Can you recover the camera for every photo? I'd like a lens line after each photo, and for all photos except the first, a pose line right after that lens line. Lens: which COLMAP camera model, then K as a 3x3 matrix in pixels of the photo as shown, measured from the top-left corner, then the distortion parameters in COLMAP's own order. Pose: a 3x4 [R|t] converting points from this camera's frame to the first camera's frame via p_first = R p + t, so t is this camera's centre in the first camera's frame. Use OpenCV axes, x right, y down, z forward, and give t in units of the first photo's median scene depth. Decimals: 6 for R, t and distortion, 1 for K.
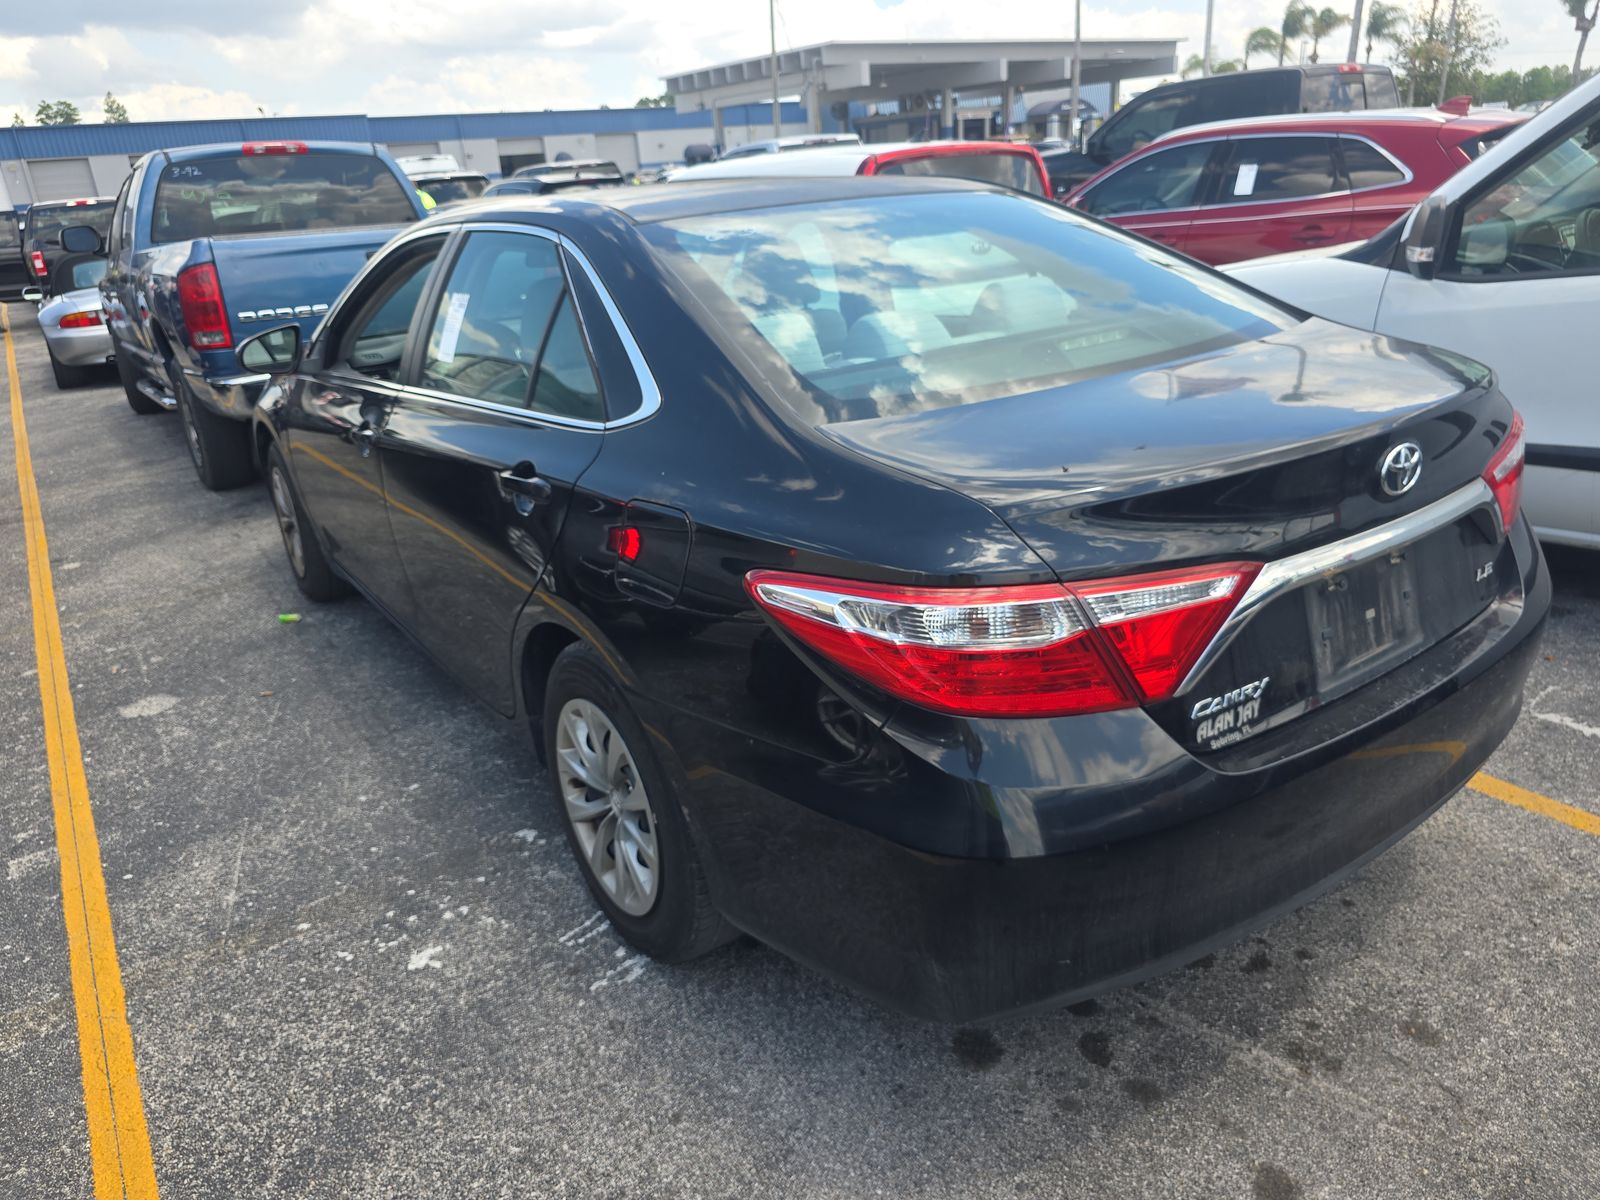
lens RADIAL K [[1086.5, 0, 798.5], [0, 1086.5, 592.2], [0, 0, 1]] dist [0.032754, -0.027085]
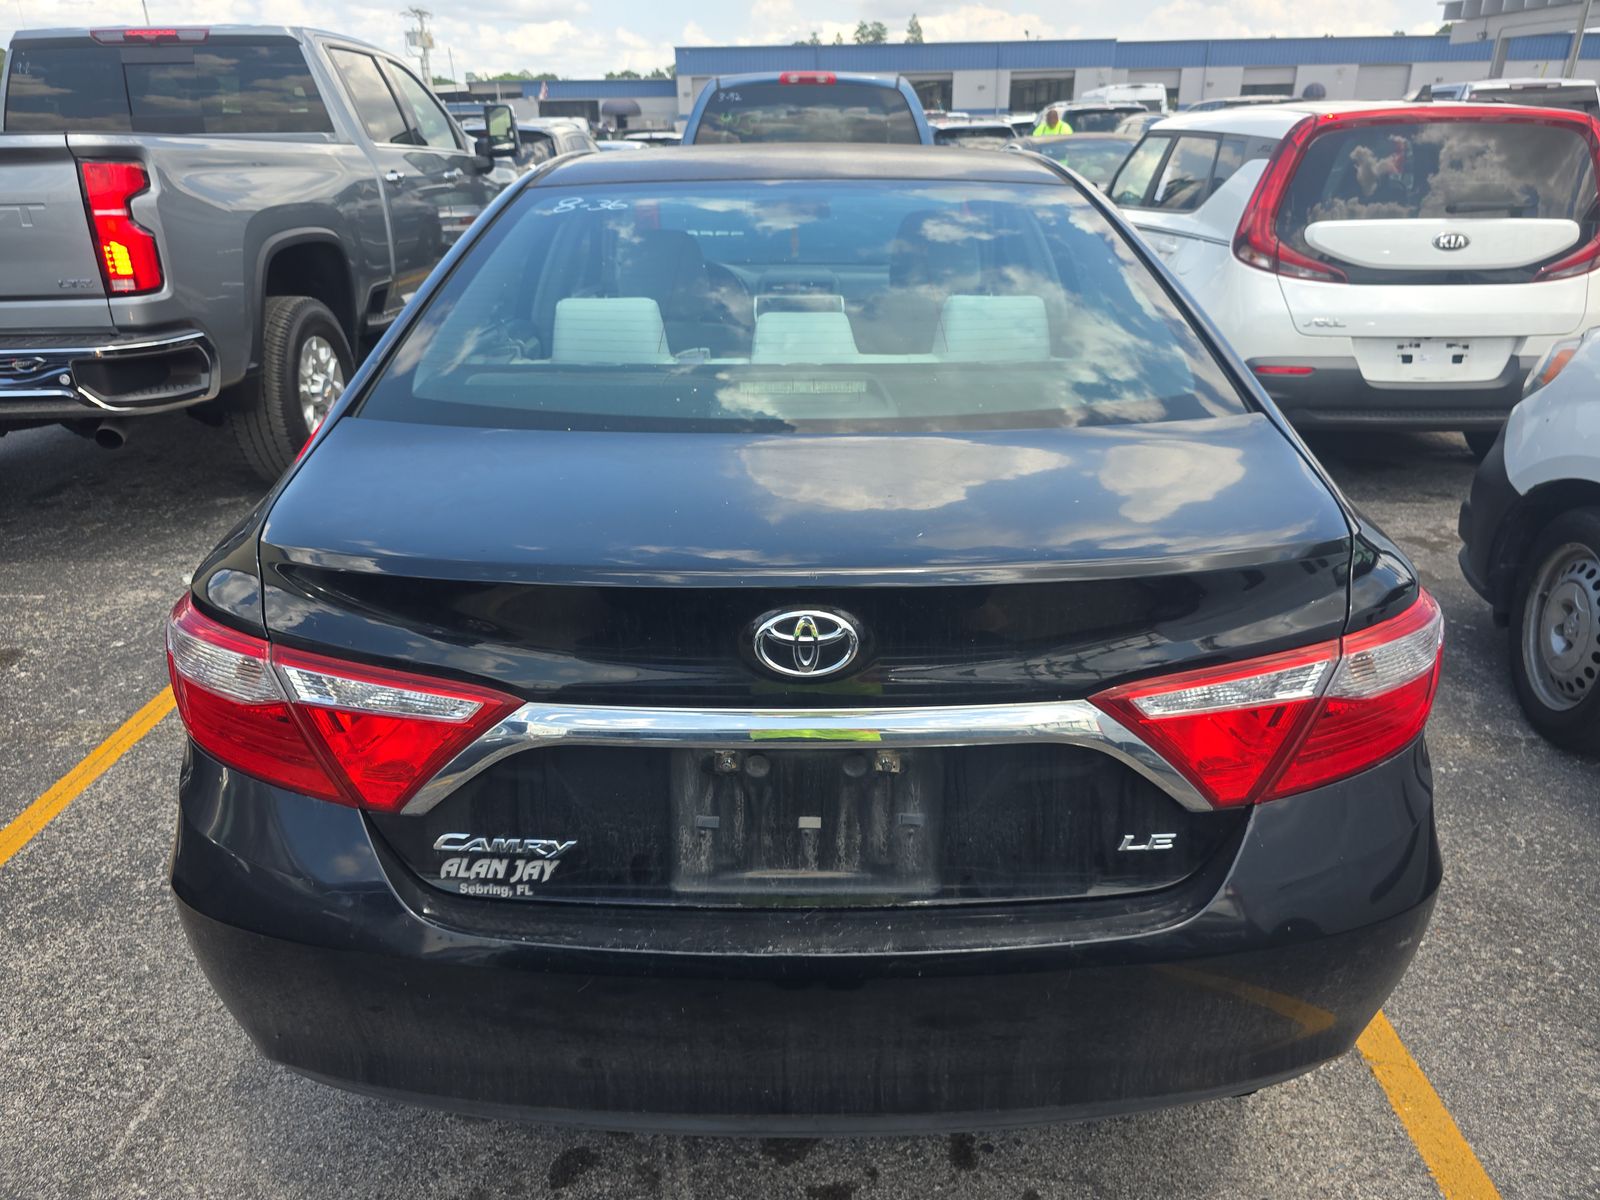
lens RADIAL K [[1077.3, 0, 800.0], [0, 1077.3, 600.0], [0, 0, 1]] dist [0.029018, -0.028001]
pose [[0.814976, 0.282301, -0.506084, 0.748520], [-0.248237, 0.959203, 0.135308, -0.195408], [0.523635, 0.015355, 0.851804, 0.338359]]
